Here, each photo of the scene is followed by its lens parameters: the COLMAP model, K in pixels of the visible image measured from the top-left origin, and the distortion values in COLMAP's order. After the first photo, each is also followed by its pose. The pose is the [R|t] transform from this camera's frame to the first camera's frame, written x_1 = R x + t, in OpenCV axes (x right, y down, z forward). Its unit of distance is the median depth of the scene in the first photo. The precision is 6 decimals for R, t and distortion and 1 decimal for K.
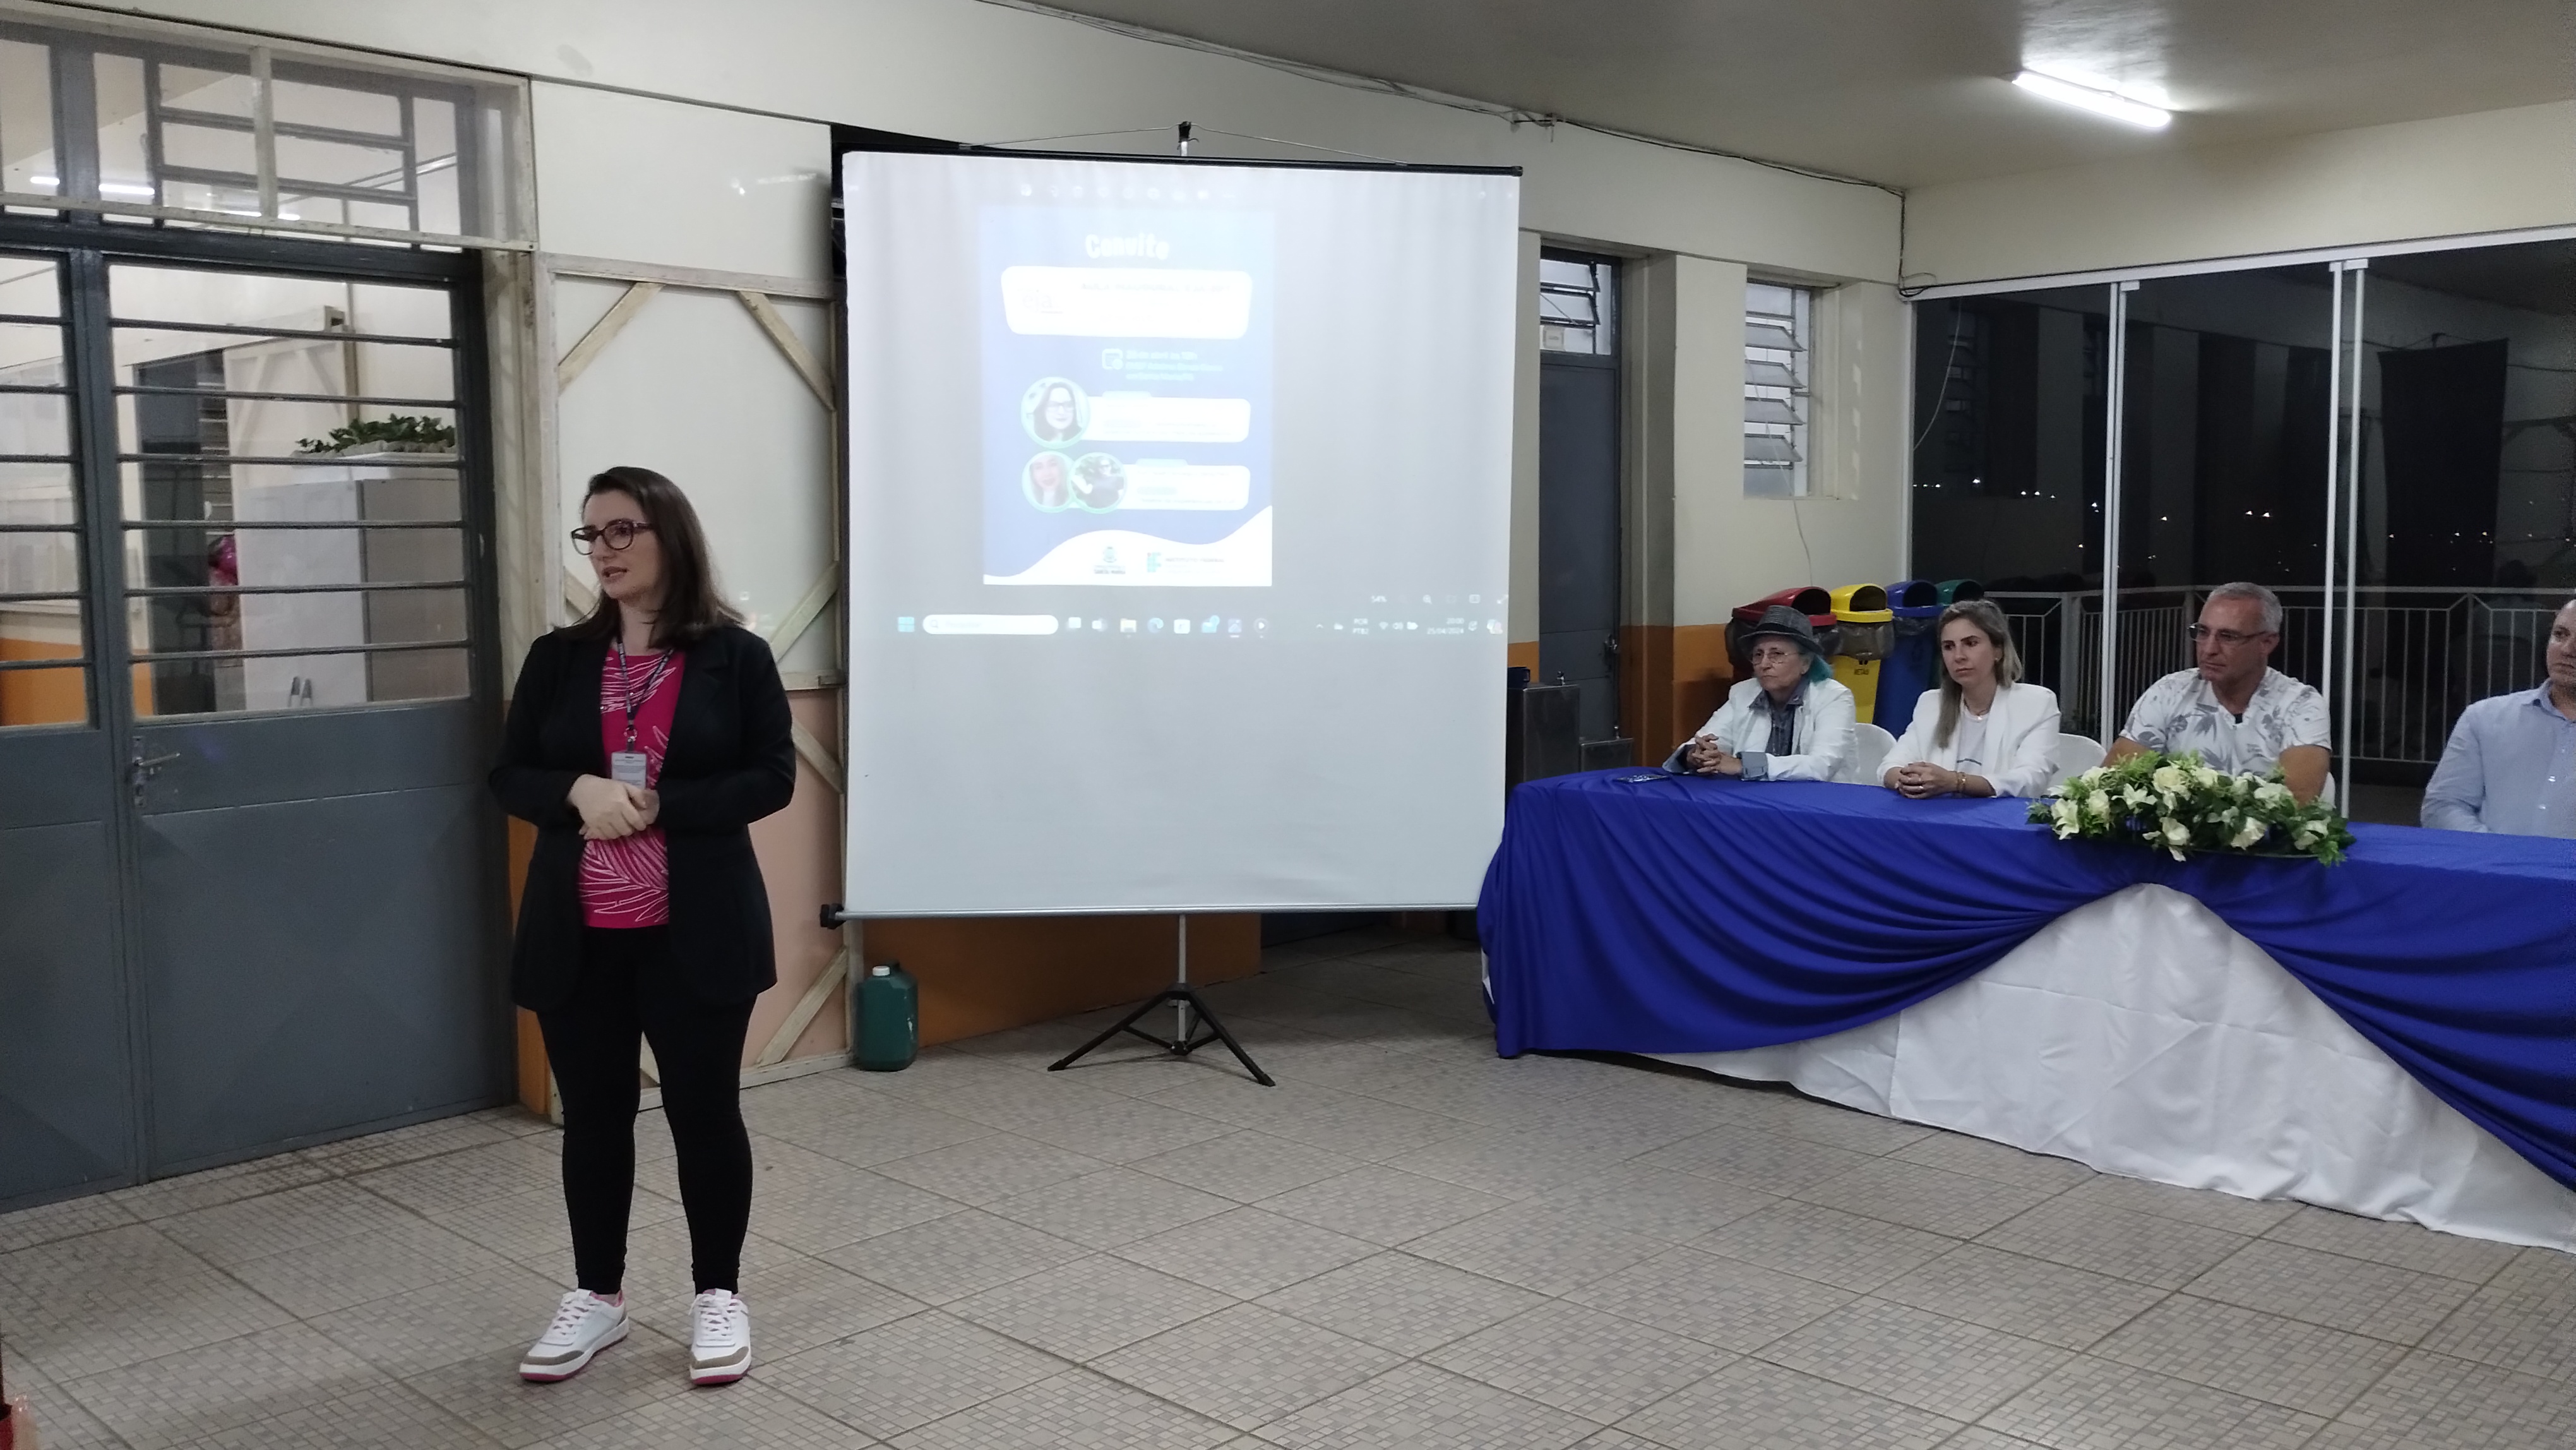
lens RADIAL K [[2111.5, 0, 1304.3], [0, 2111.5, 706.7], [0, 0, 1]] dist [0.064732, -0.080266]
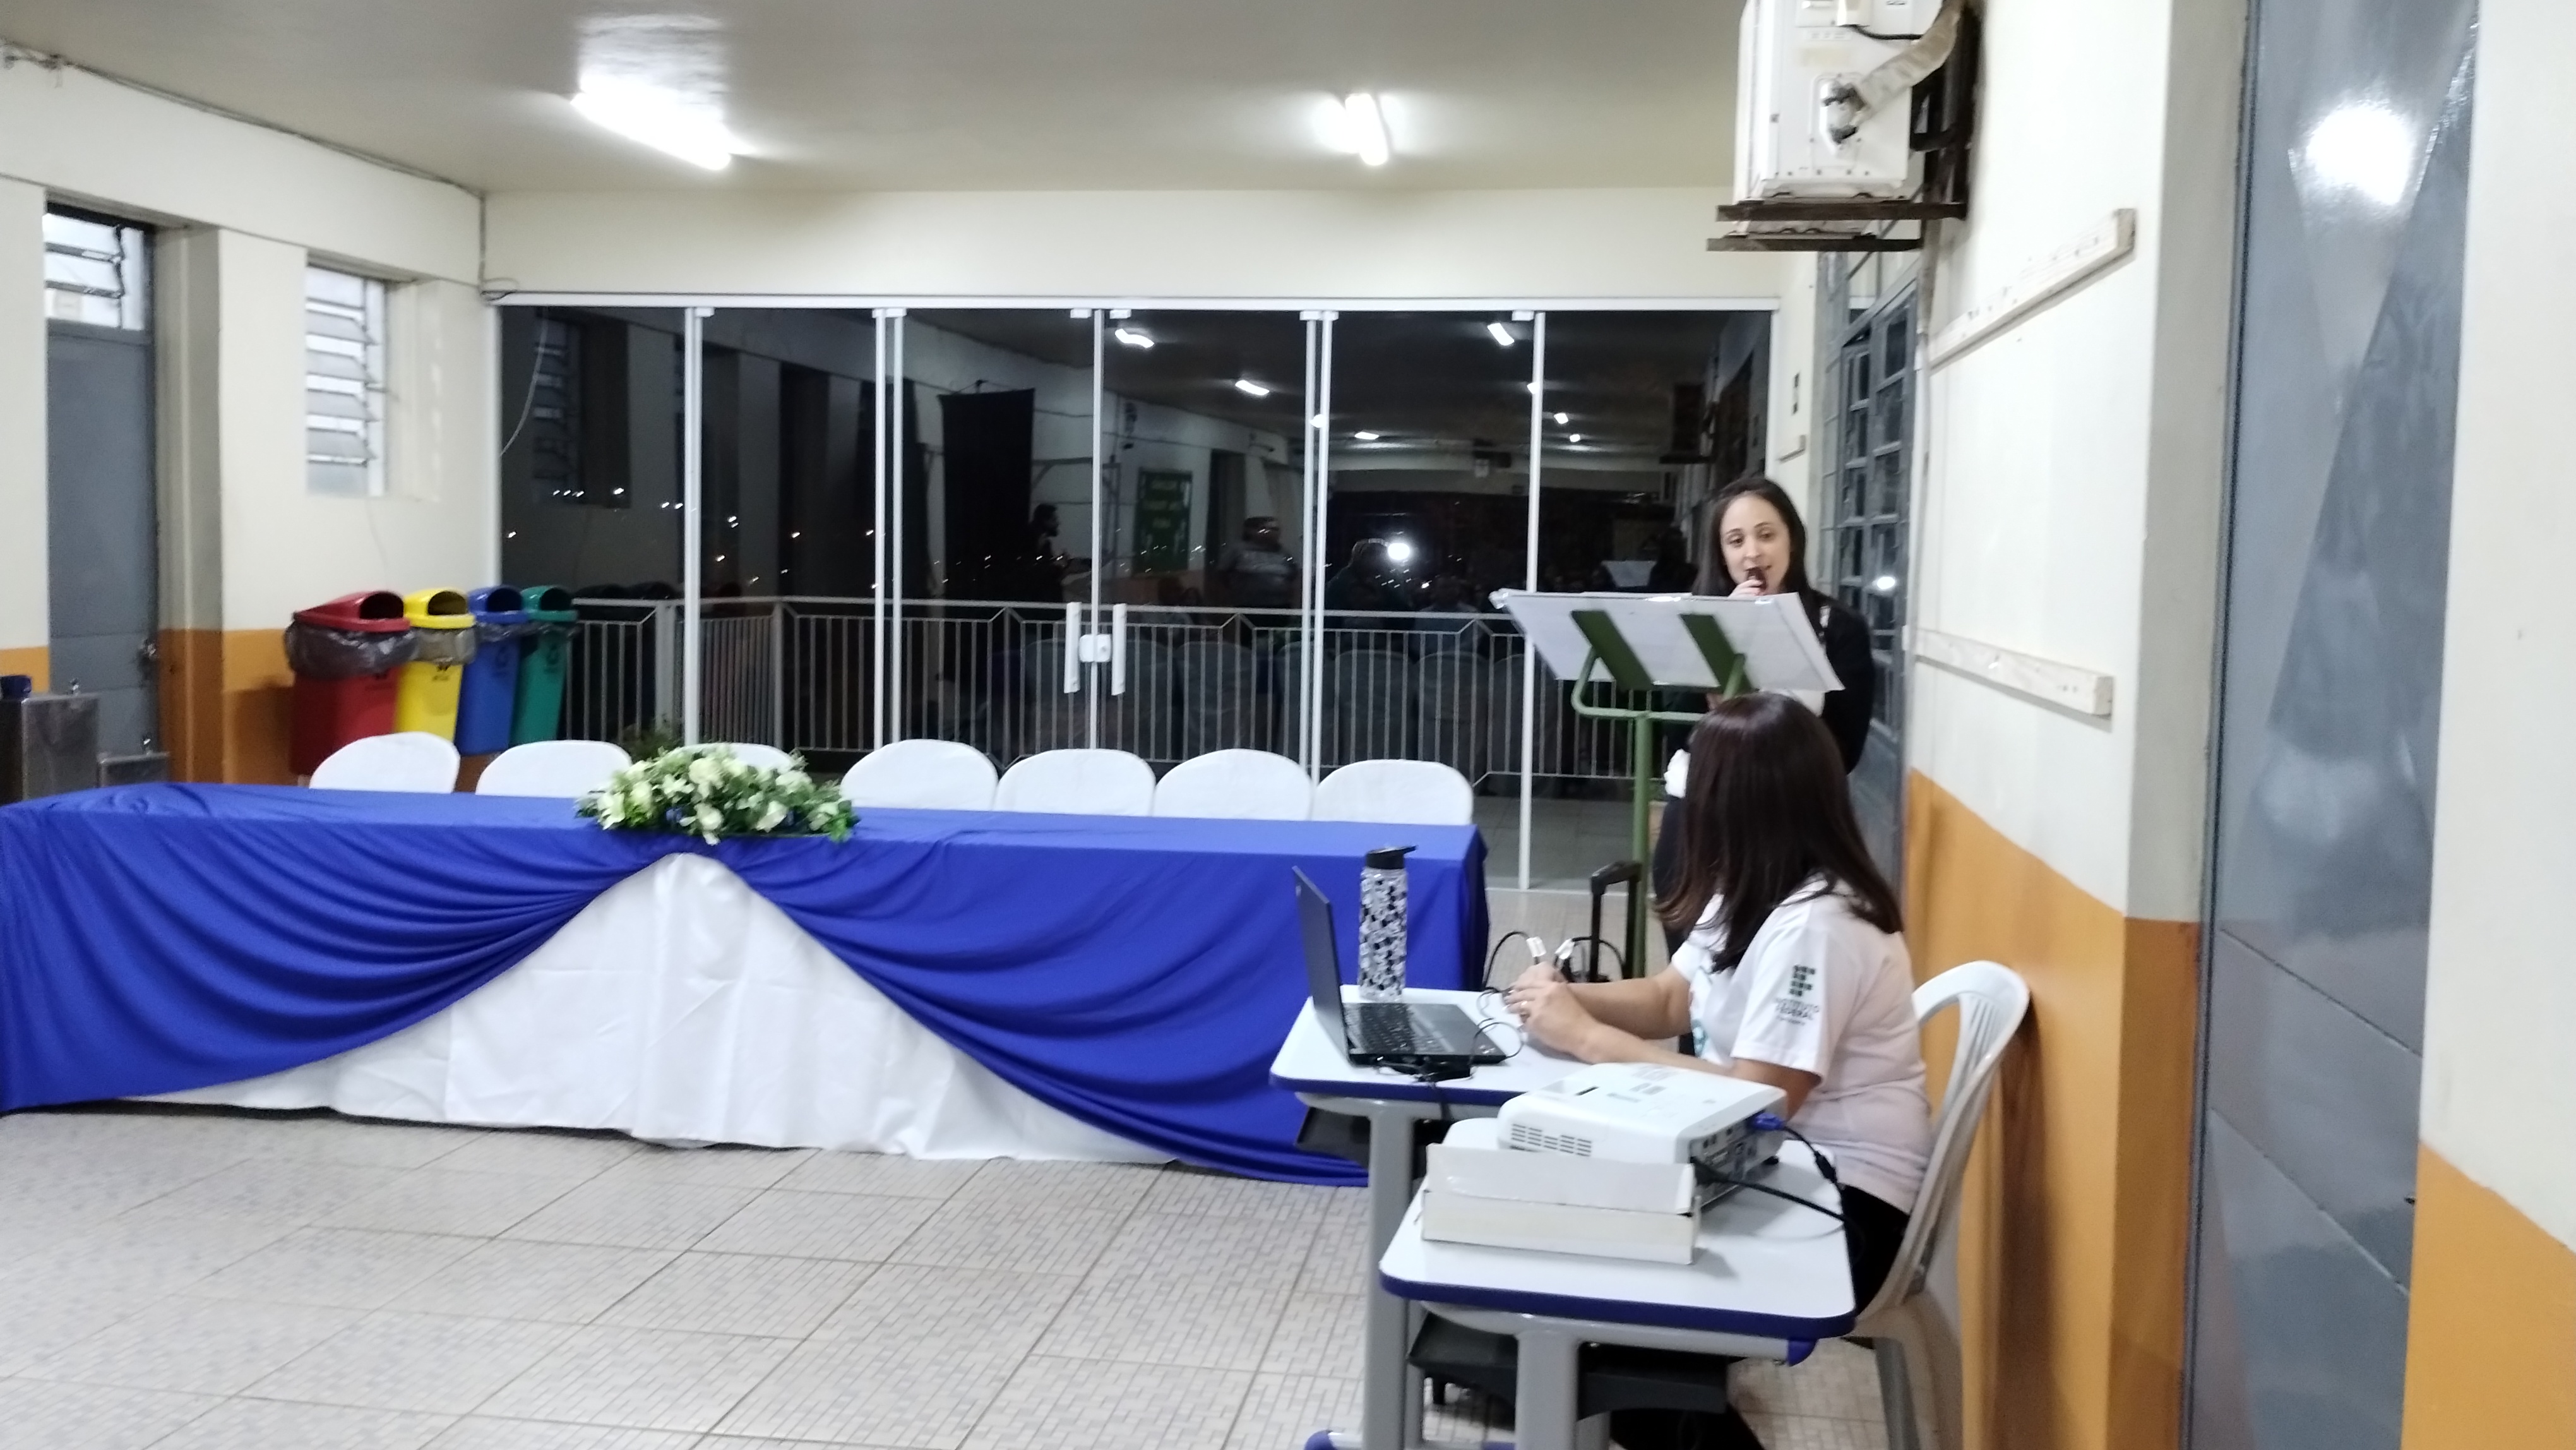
lens RADIAL K [[2111.5, 0, 1293.1], [0, 2111.5, 666.9], [0, 0, 1]] dist [0.064732, -0.080266]
pose [[0.818141, -0.004489, 0.575001, 0.031783], [0.017807, 0.999688, -0.017532, 0.003696], [-0.574742, 0.024583, 0.817965, -0.039308]]
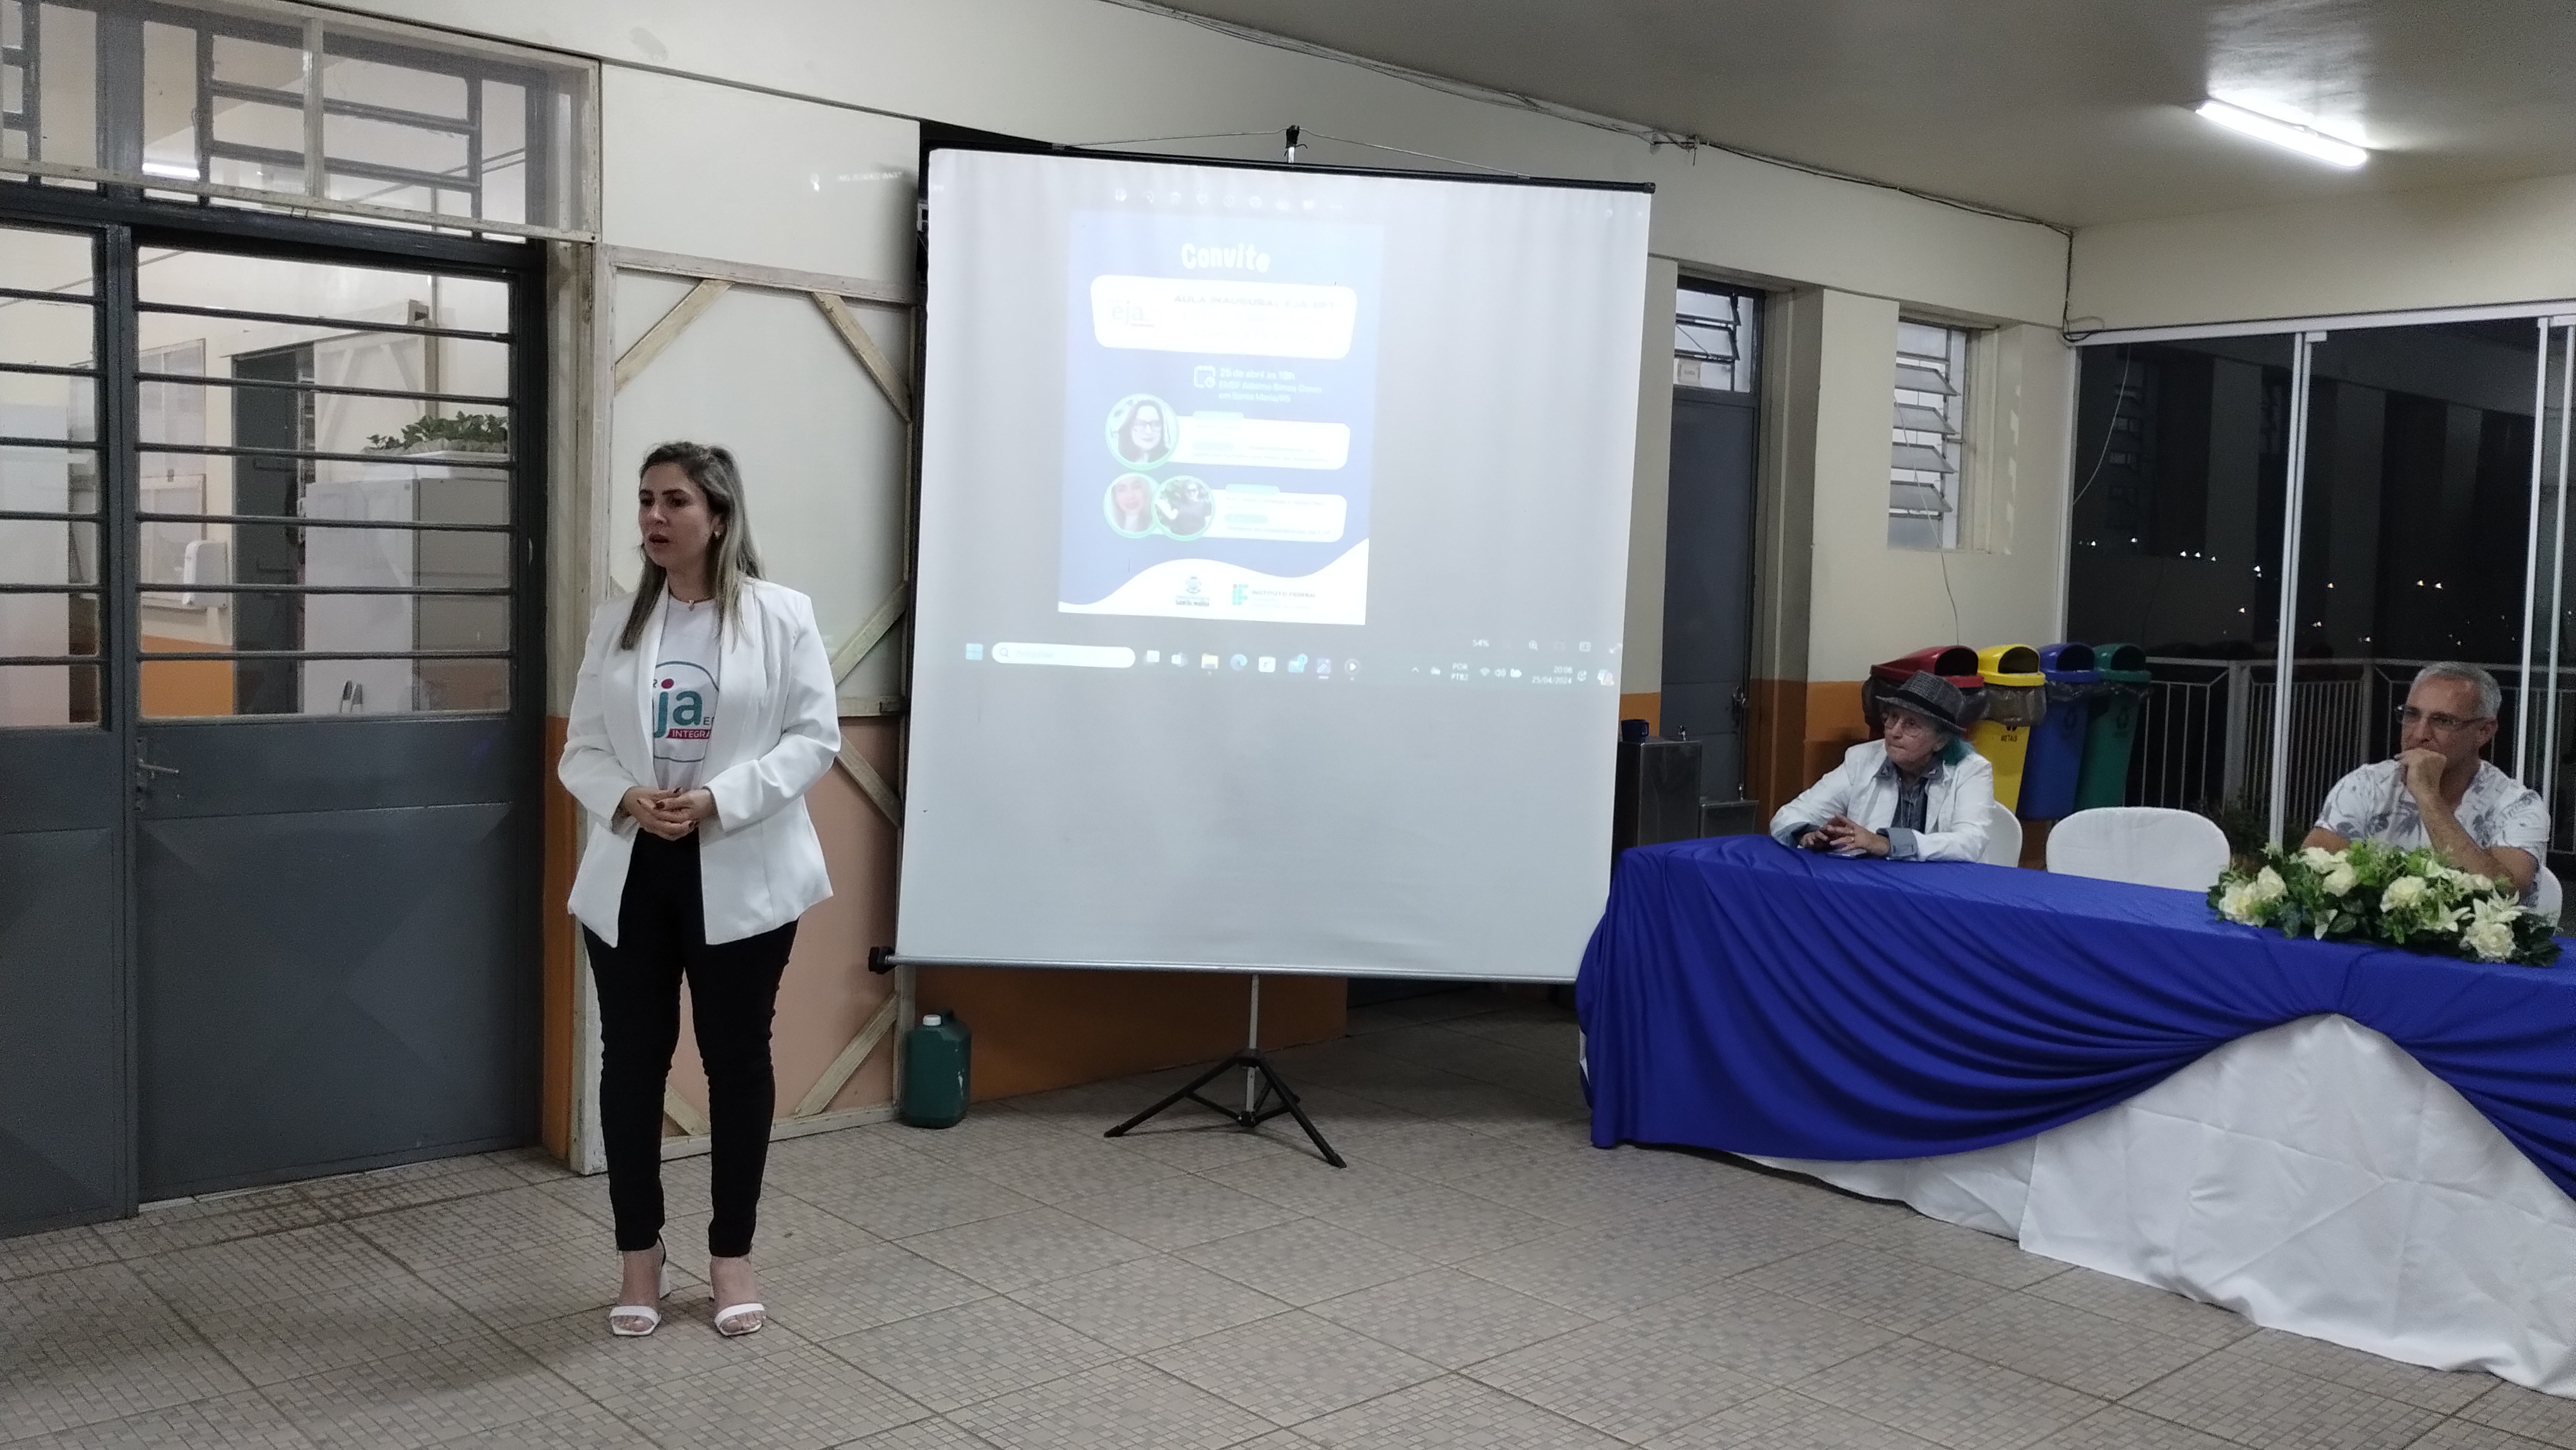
lens RADIAL K [[2111.5, 0, 1315.3], [0, 2111.5, 682.8], [0, 0, 1]] dist [0.064732, -0.080266]
pose [[0.997480, 0.039203, -0.059133, 0.018388], [-0.040771, 0.998842, -0.025555, -0.006870], [0.058063, 0.027901, 0.997923, 0.072401]]
